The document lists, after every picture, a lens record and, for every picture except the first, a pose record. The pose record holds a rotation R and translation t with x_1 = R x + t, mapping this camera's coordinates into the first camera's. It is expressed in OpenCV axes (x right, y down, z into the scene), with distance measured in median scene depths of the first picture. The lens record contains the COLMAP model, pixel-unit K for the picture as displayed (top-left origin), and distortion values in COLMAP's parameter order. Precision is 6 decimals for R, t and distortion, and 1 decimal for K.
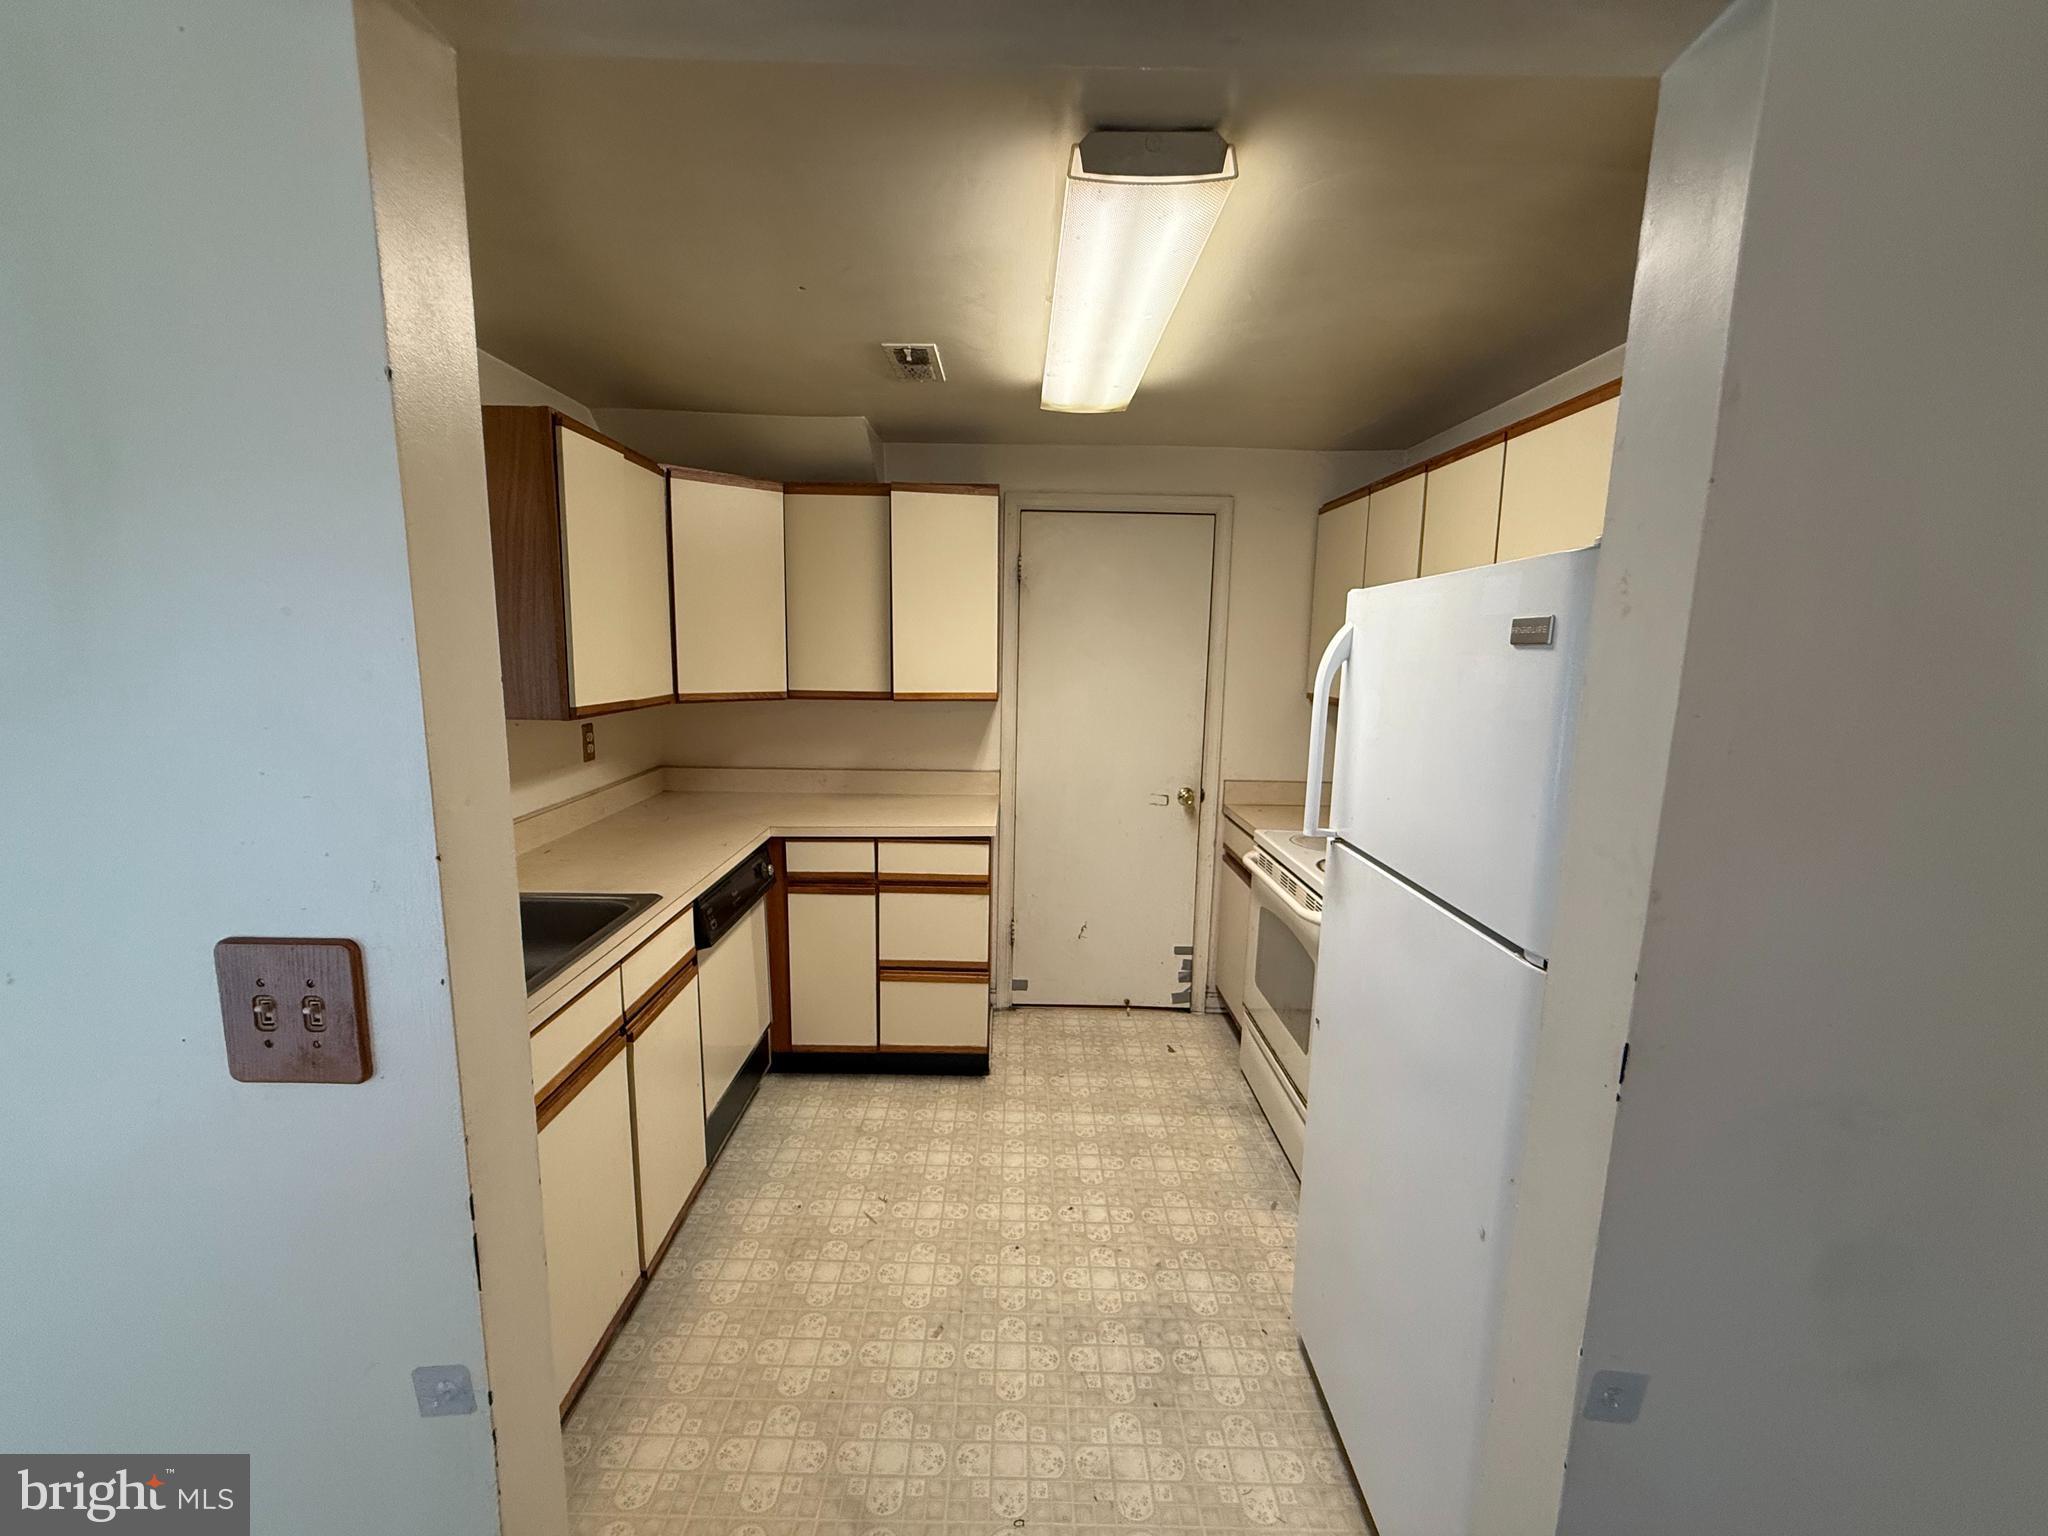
lens RADIAL K [[817.1, 0, 1016.2], [0, 817.1, 765.5], [0, 0, 1]] dist [0.000485, 0.000332]
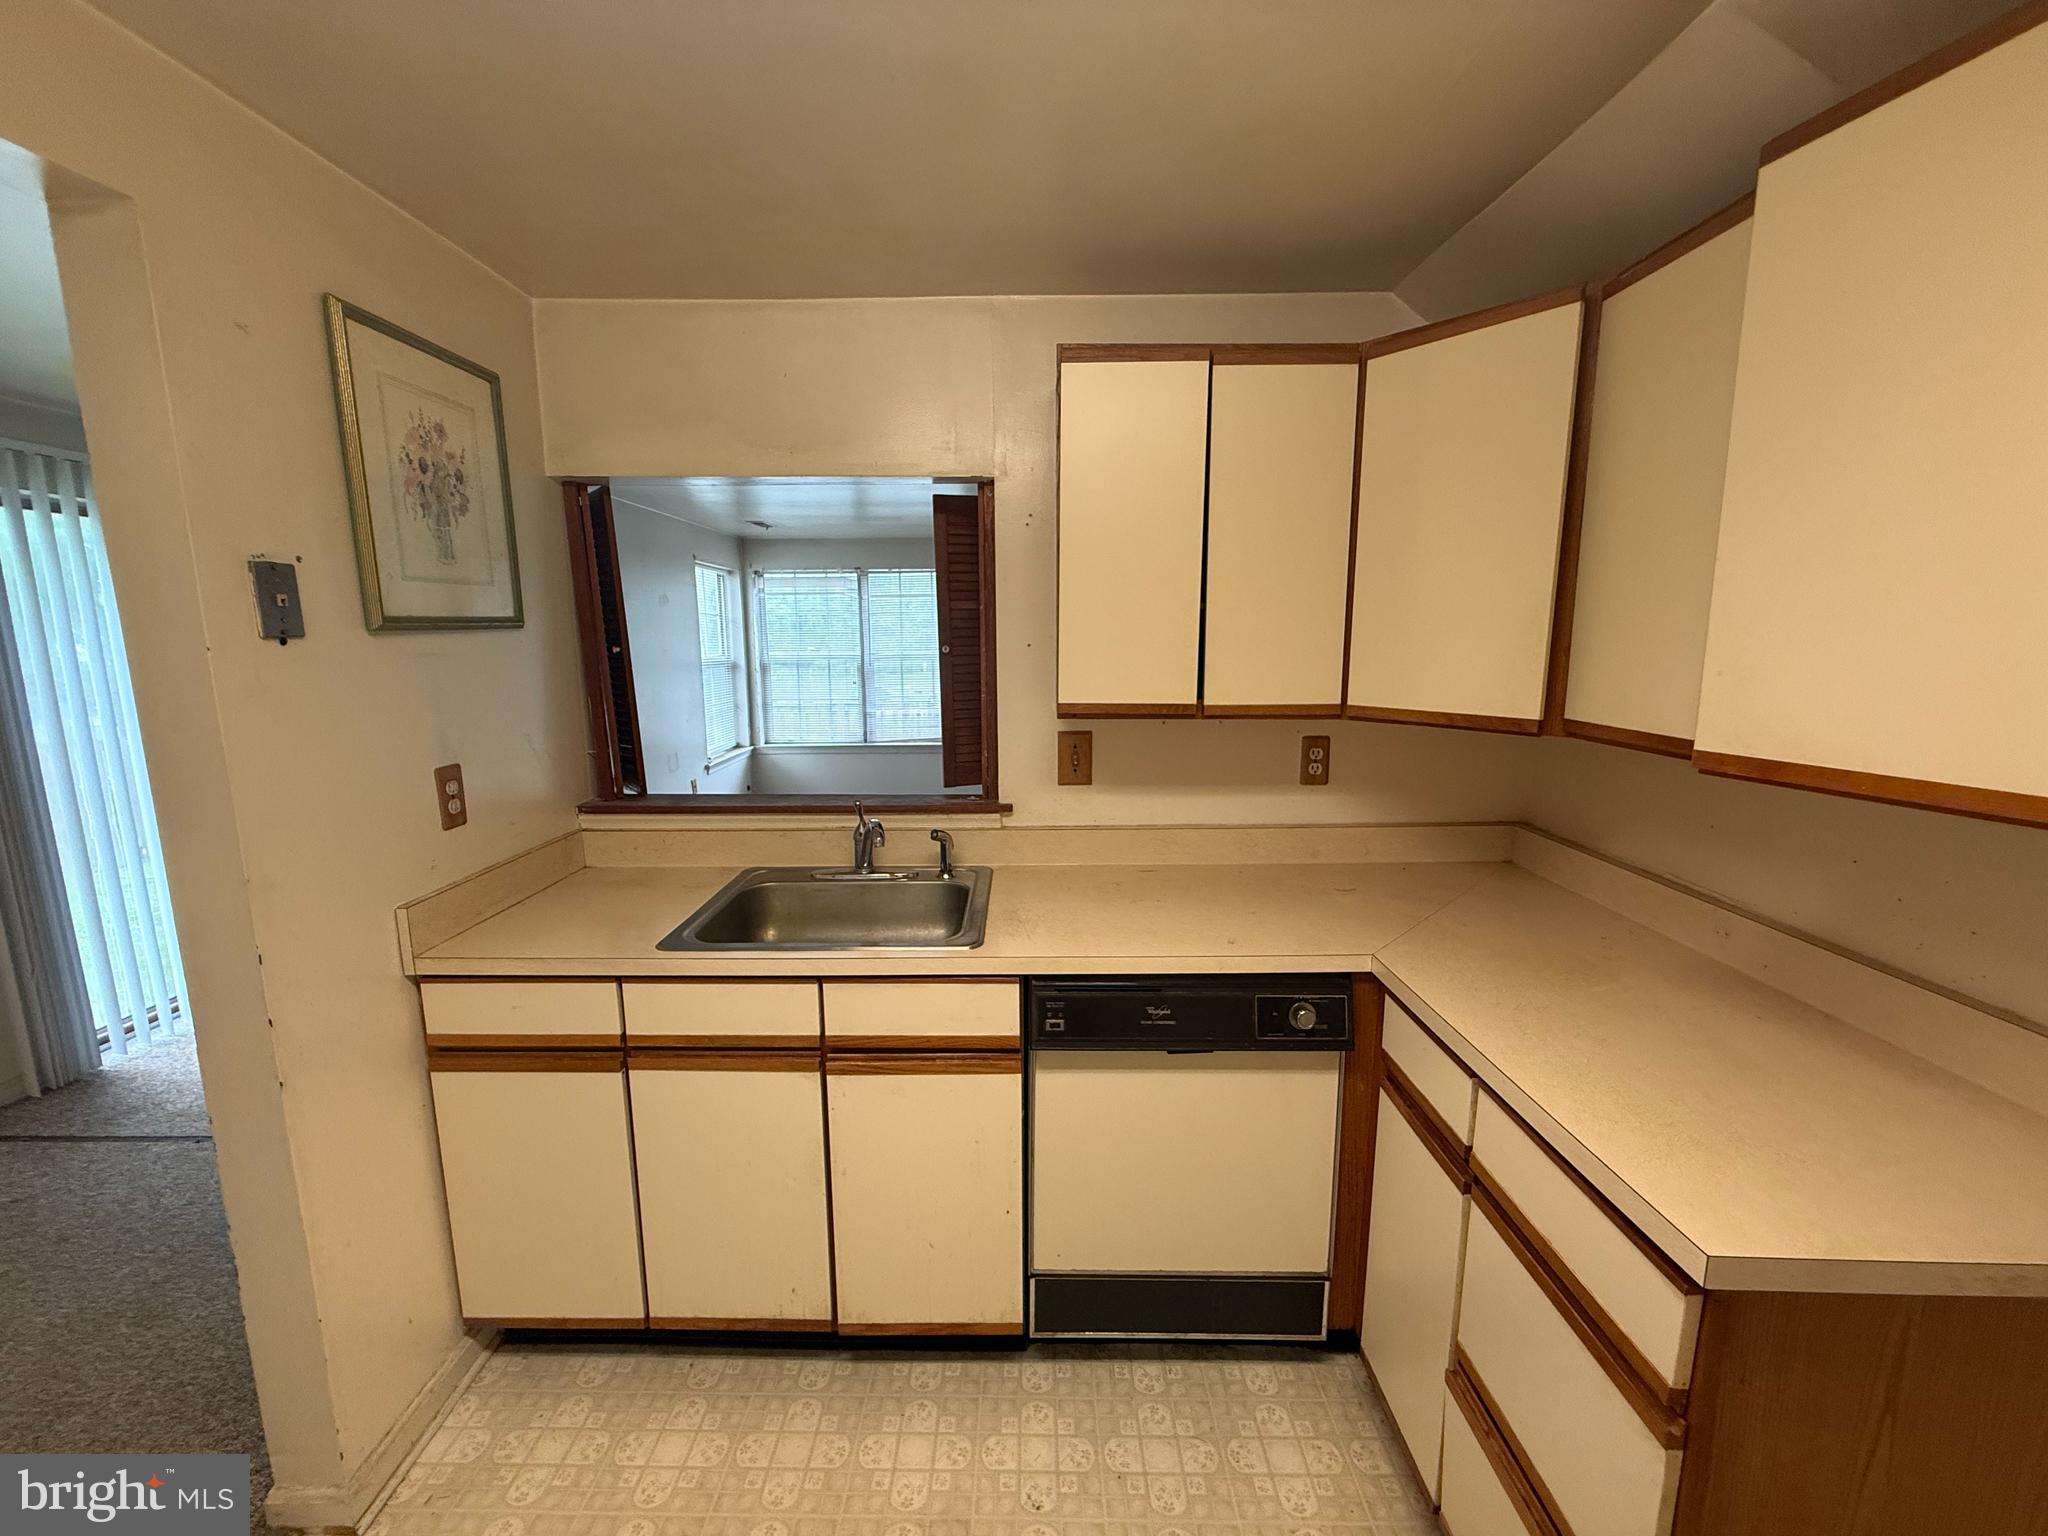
lens RADIAL K [[817.1, 0, 1023.9], [0, 817.1, 770.3], [0, 0, 1]] dist [0.000485, 0.000332]
pose [[-0.011773, 0.147865, -0.988937, 0.246006], [-0.146504, 0.978078, 0.147986, -0.099520], [0.989140, 0.146625, 0.010148, 0.793053]]
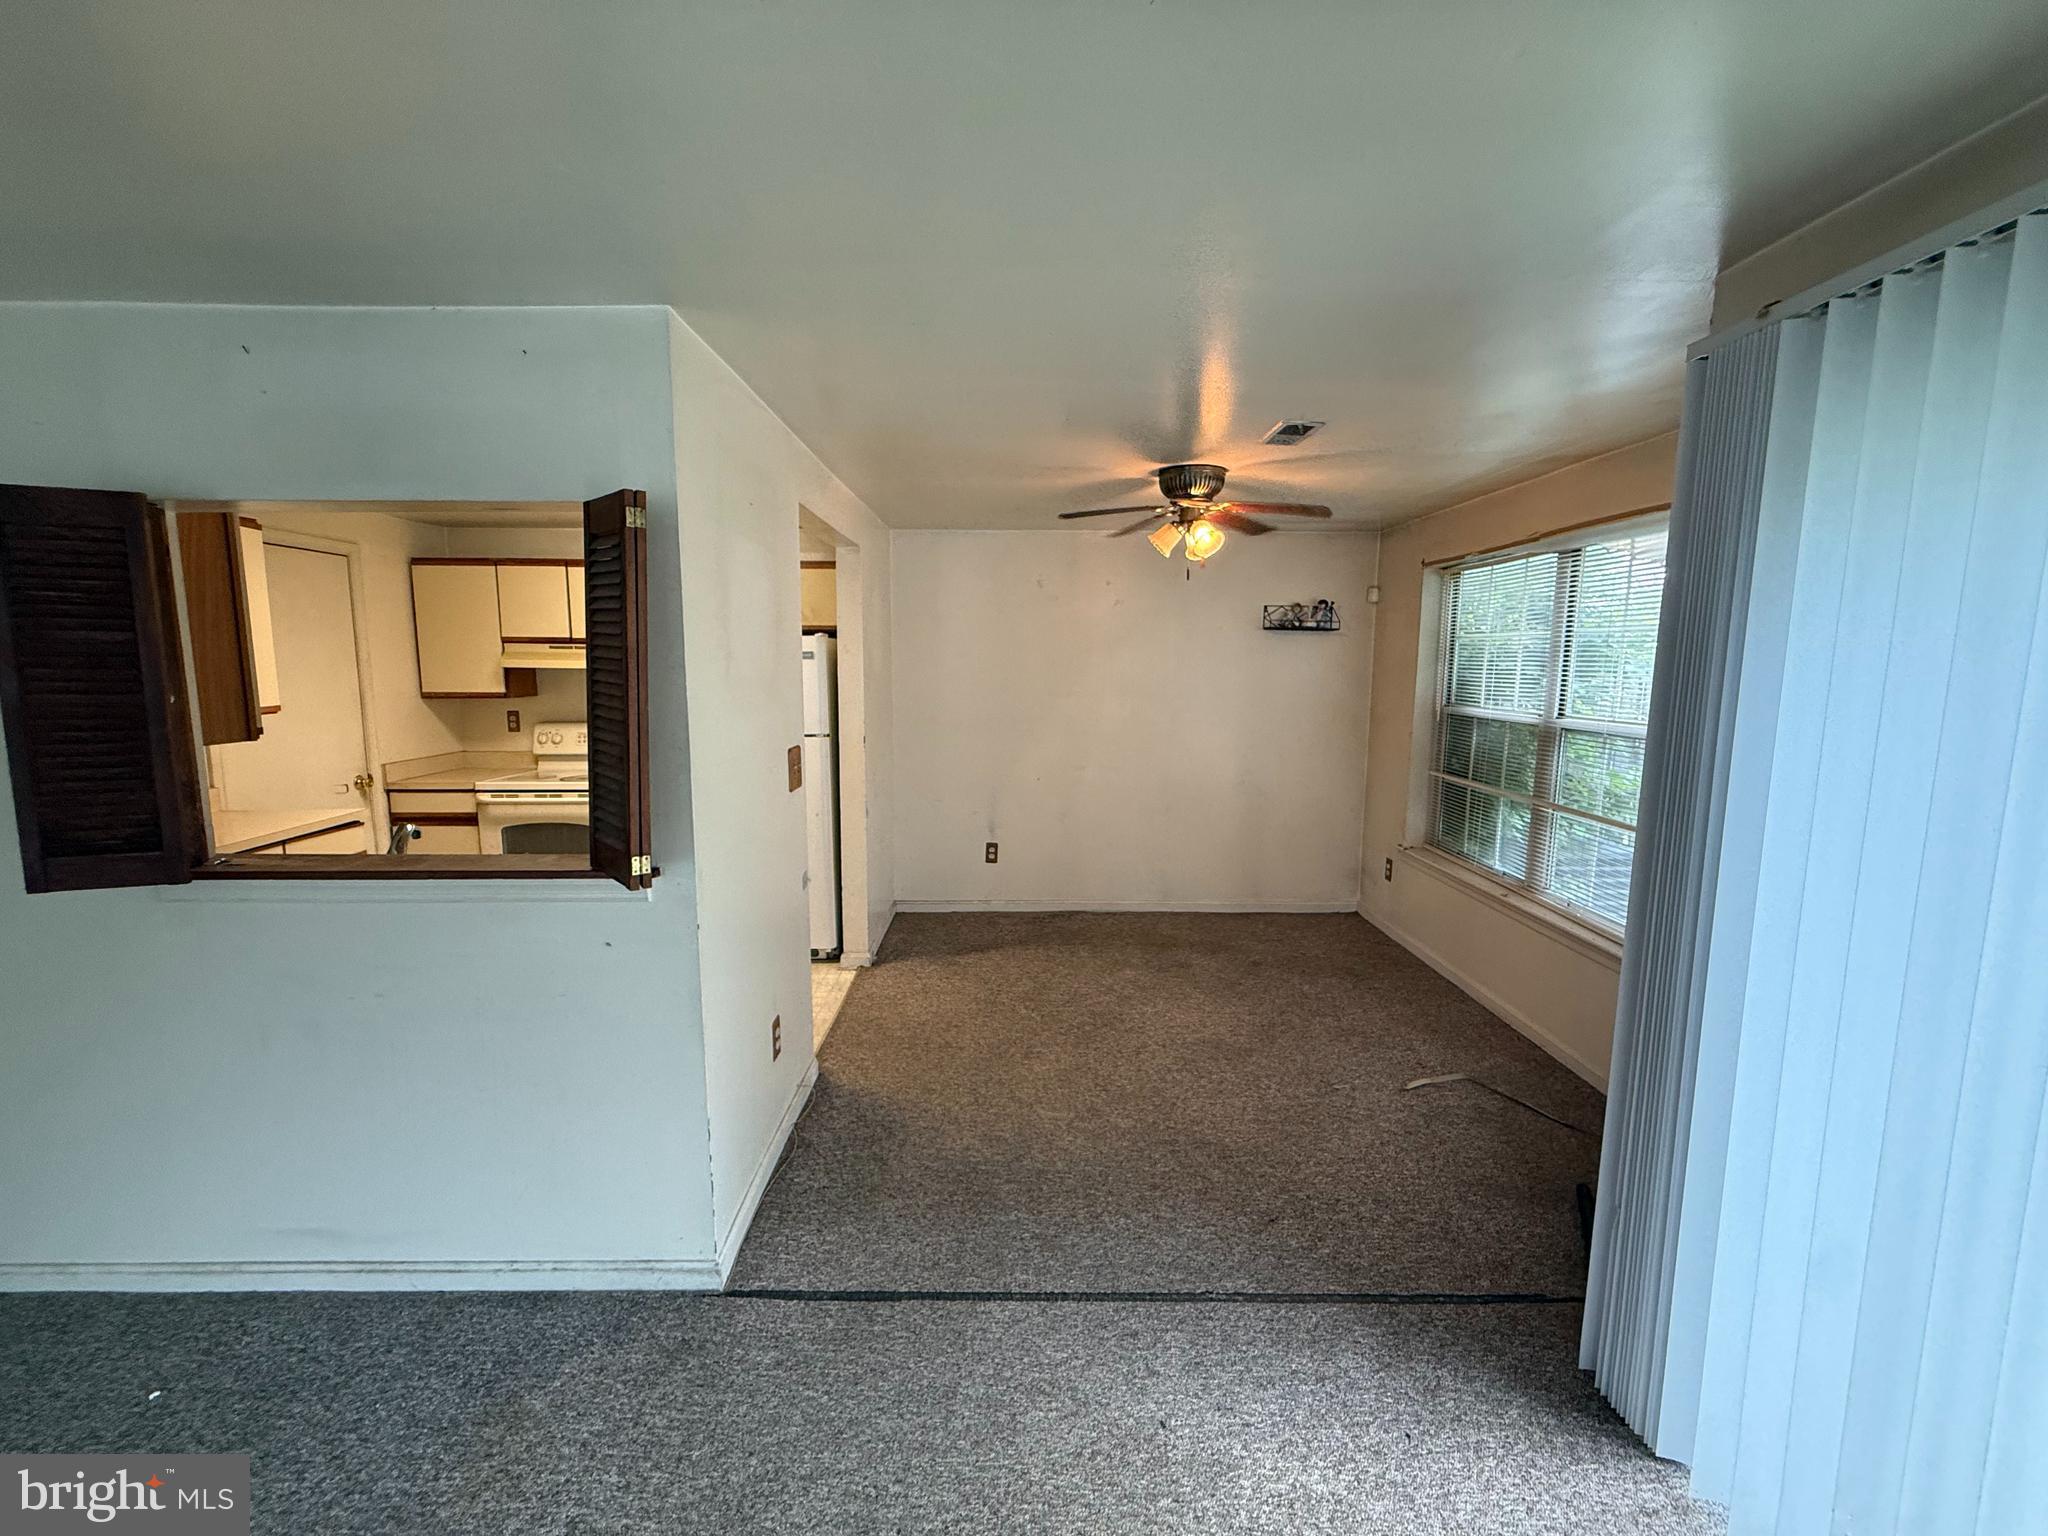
lens RADIAL K [[817.1, 0, 1027.9], [0, 817.1, 758.6], [0, 0, 1]] dist [0.000485, 0.000332]
pose [[-0.013152, -0.139961, 0.990070, -1.354231], [0.149904, 0.978689, 0.140343, -0.025846], [-0.988613, 0.150261, 0.008109, -0.008366]]
